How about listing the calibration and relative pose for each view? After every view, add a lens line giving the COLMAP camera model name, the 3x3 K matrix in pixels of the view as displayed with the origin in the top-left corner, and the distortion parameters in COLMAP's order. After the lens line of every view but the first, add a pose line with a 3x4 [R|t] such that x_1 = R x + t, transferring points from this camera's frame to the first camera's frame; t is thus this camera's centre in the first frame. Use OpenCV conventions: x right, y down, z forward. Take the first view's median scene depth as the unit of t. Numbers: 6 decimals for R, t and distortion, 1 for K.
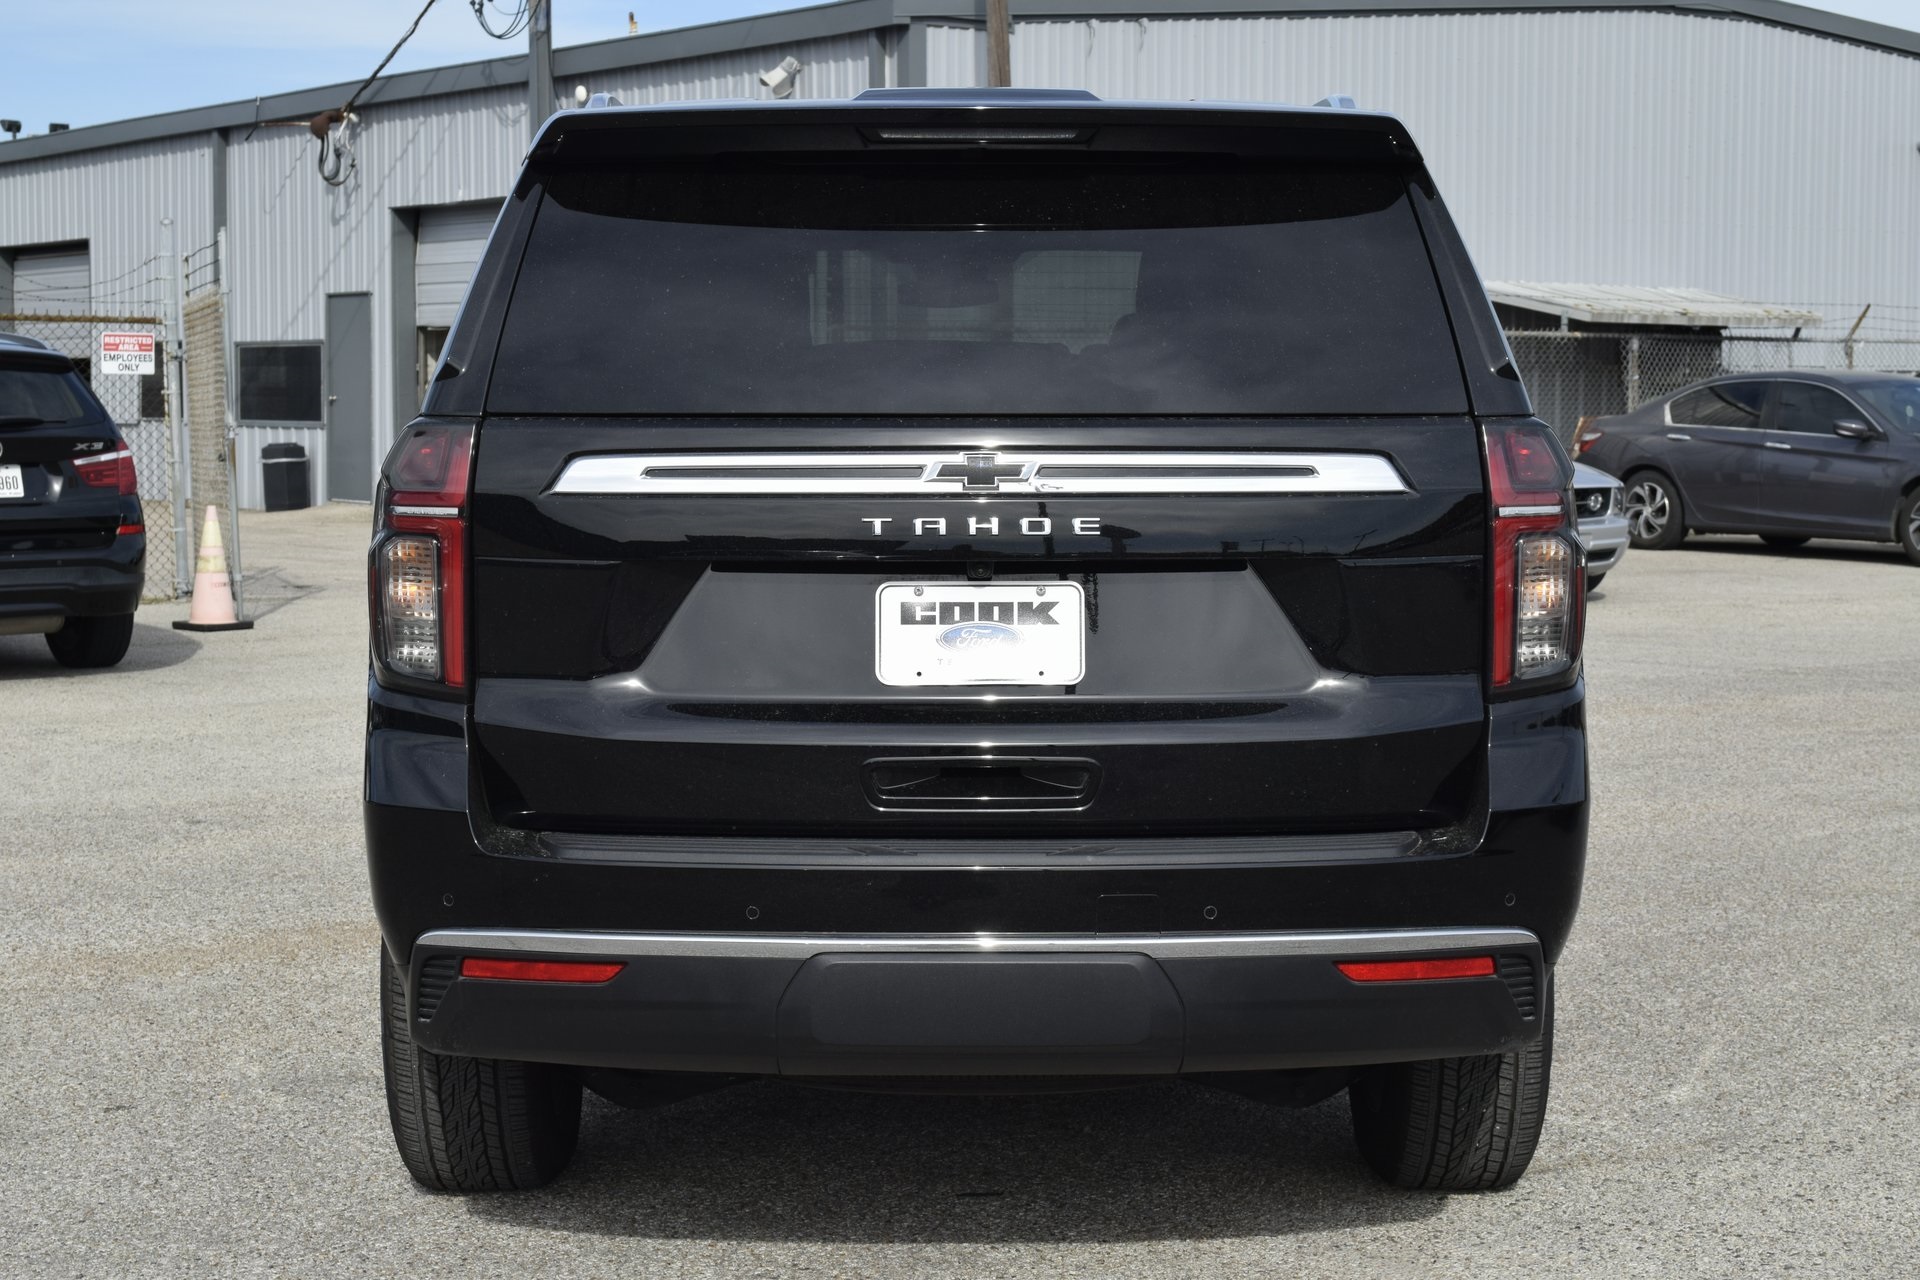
lens RADIAL K [[3476.3, 0, 960.0], [0, 3476.3, 640.0], [0, 0, 1]] dist [0.015026, -0.066243]
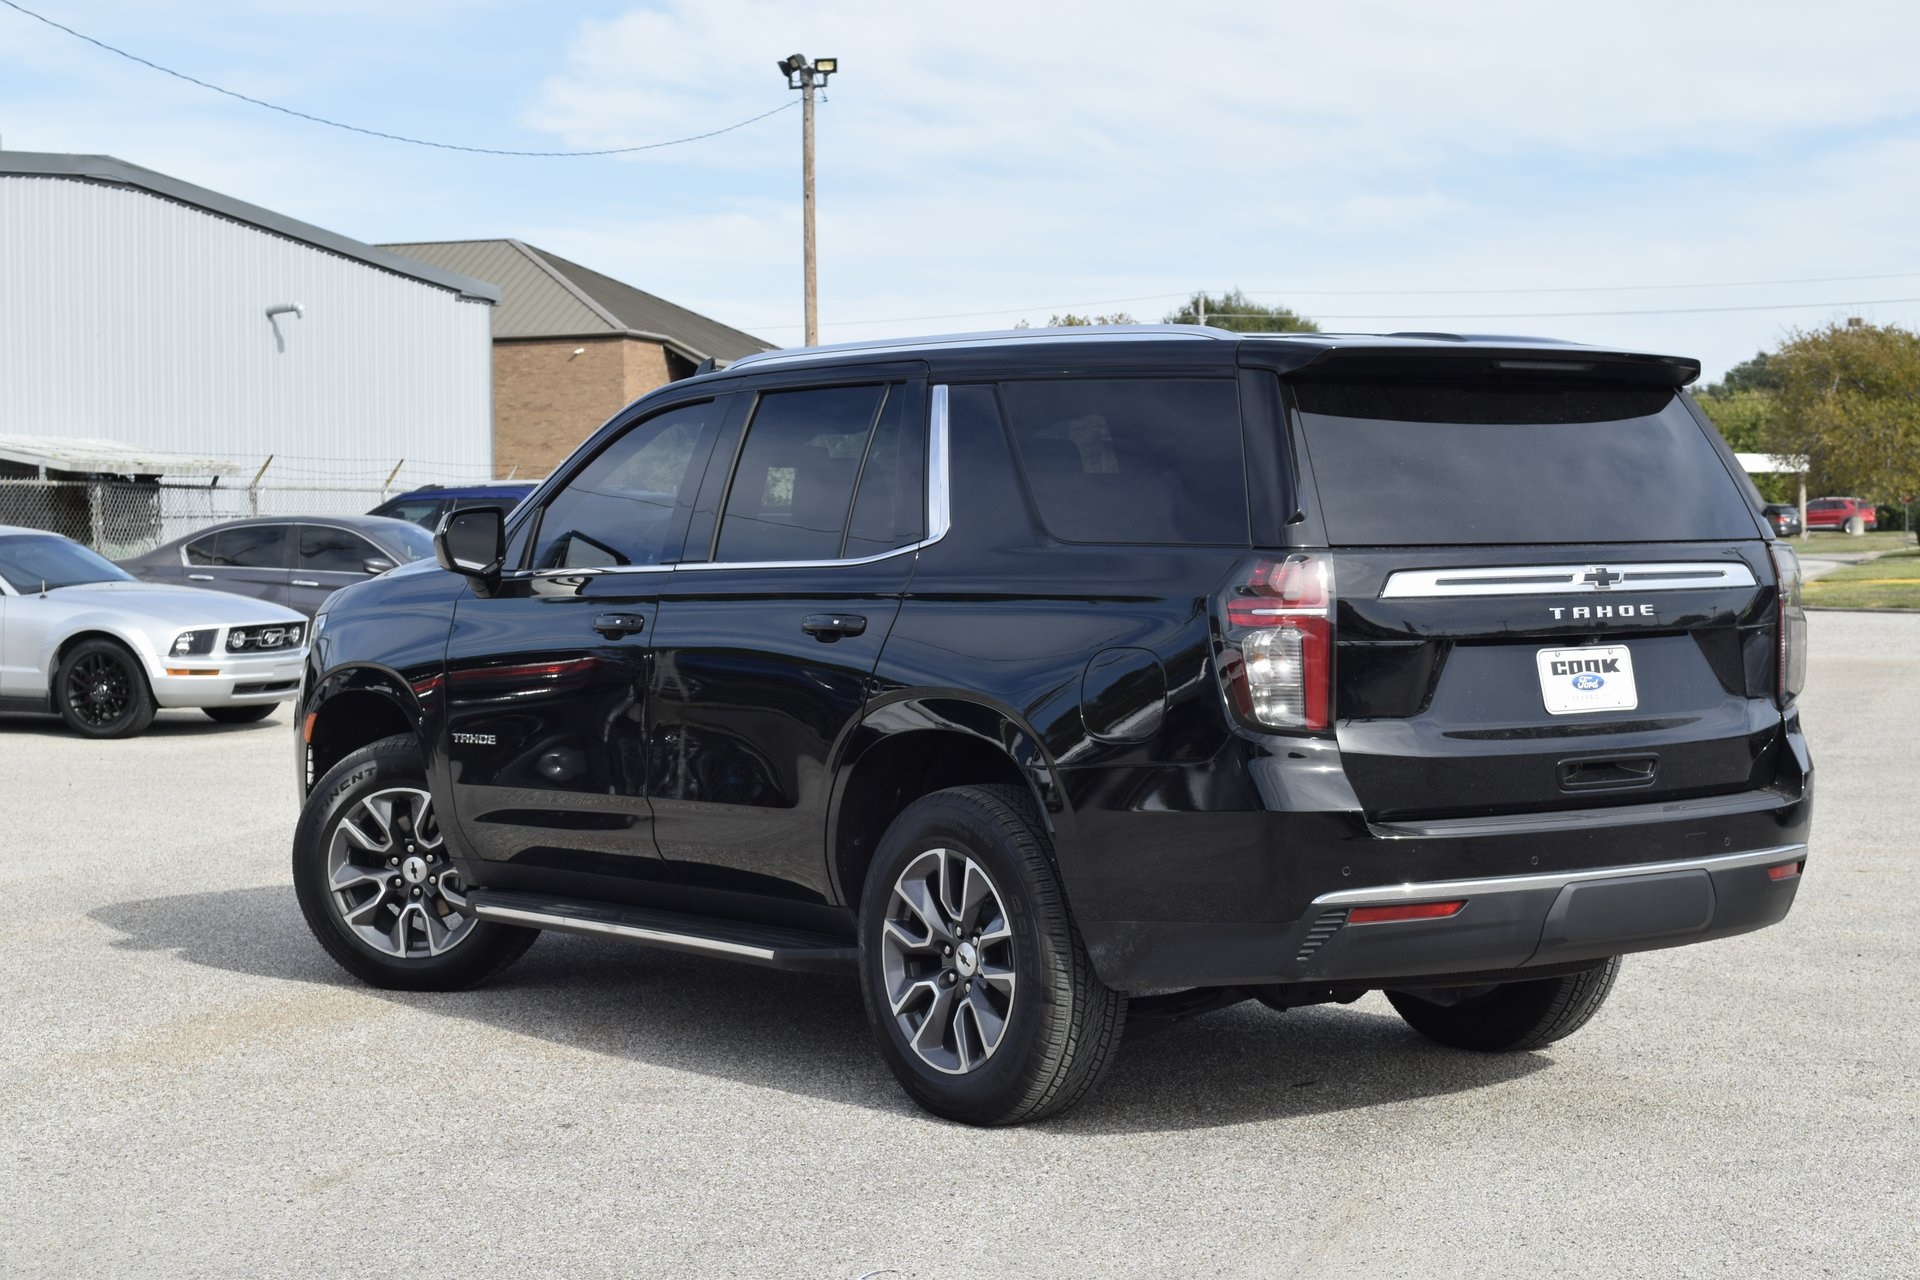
lens RADIAL K [[3592.2, 0, 1018.4], [0, 3592.2, 690.9], [0, 0, 1]] dist [-0.015786, -0.220072]
pose [[0.779141, -0.037924, 0.625700, -1.214633], [0.055590, 0.998416, -0.008707, 0.003137], [-0.624379, 0.041567, 0.780015, -0.115746]]
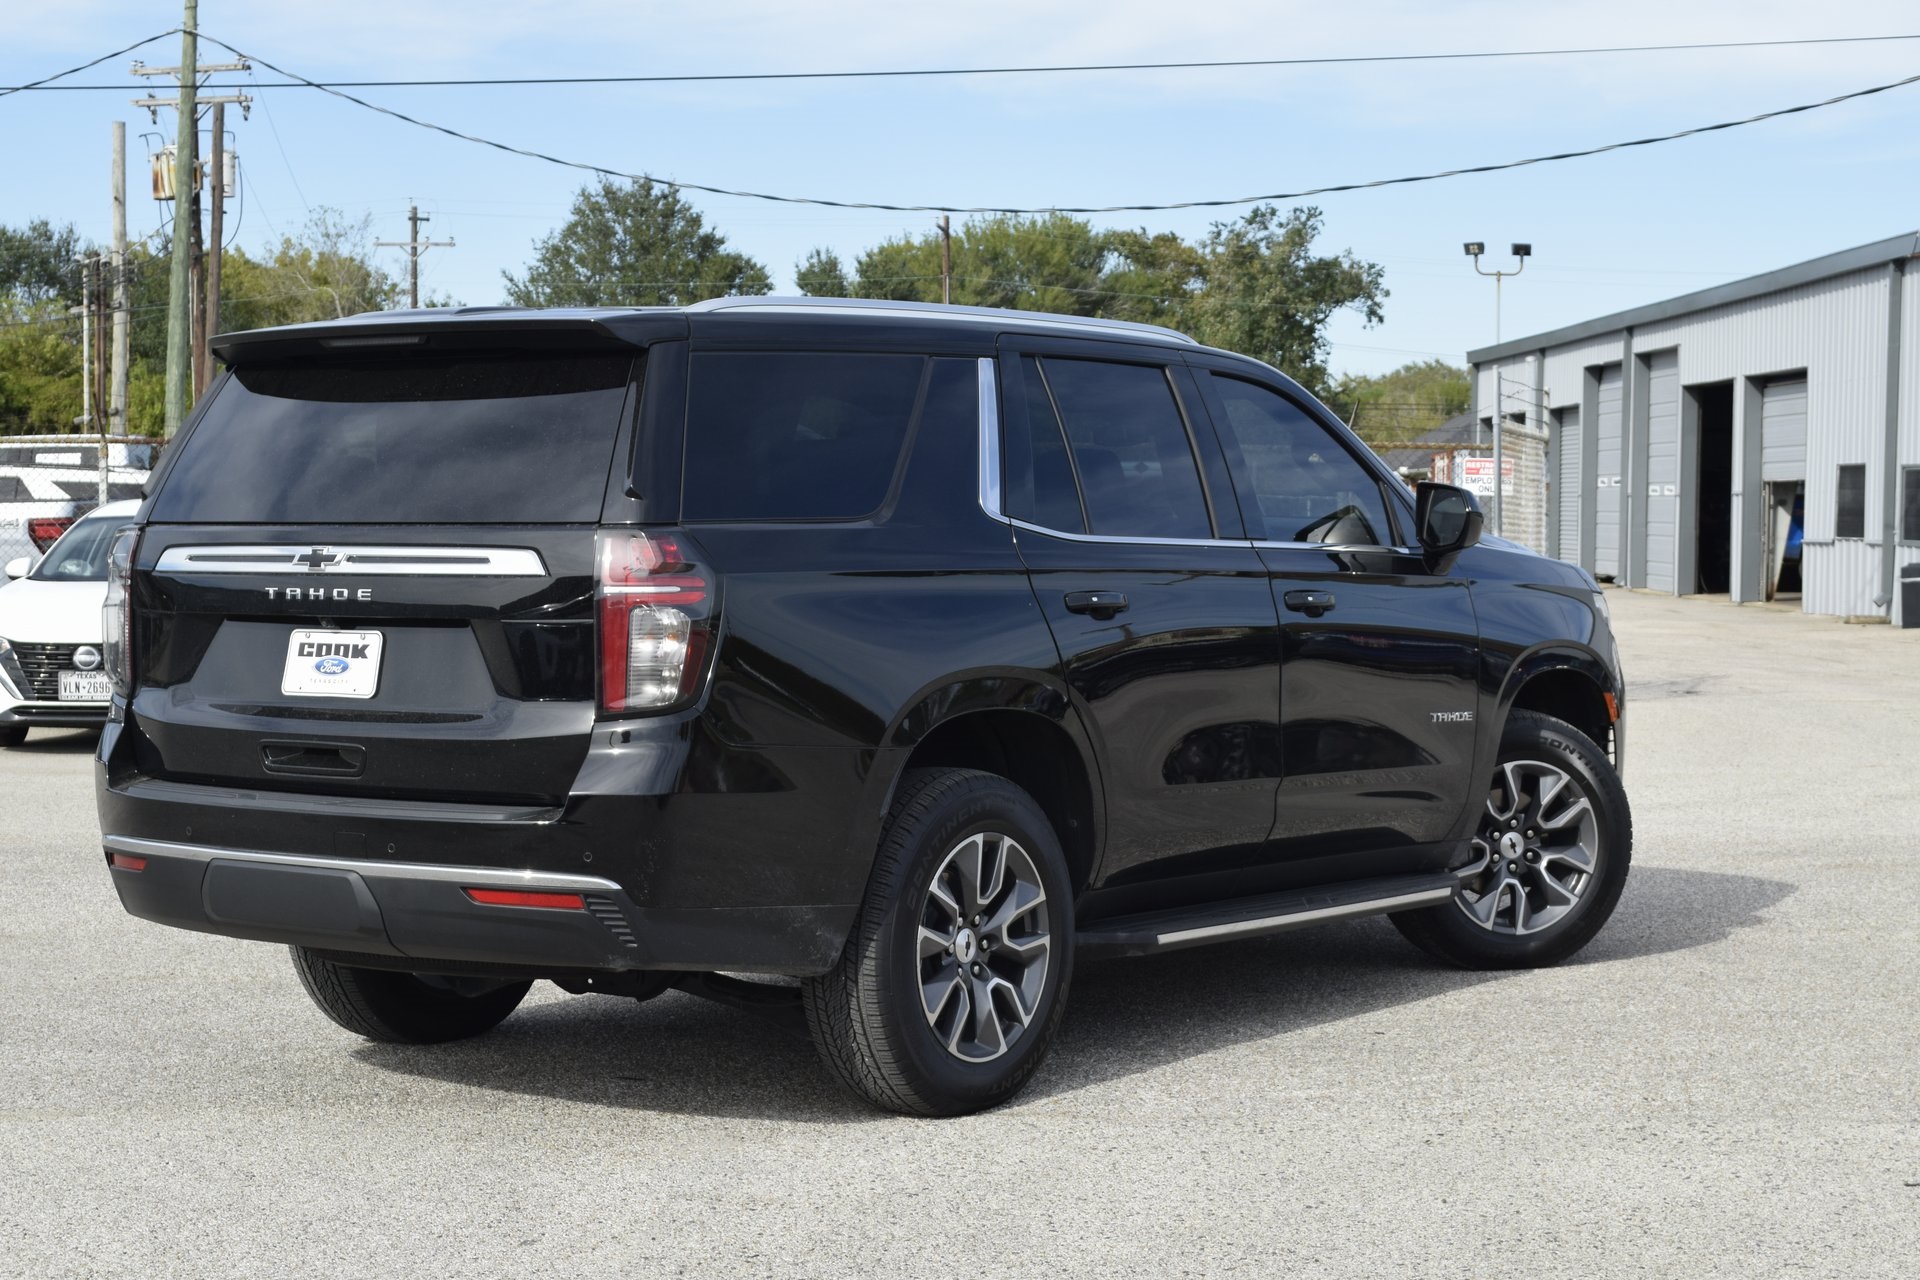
lens RADIAL K [[3592.2, 0, 1018.4], [0, 3592.2, 690.9], [0, 0, 1]] dist [-0.015786, -0.220072]
pose [[0.809395, 0.031211, -0.586434, 1.179740], [-0.043998, 0.999003, -0.007558, 0.008879], [0.585614, 0.031920, 0.809962, -0.111741]]
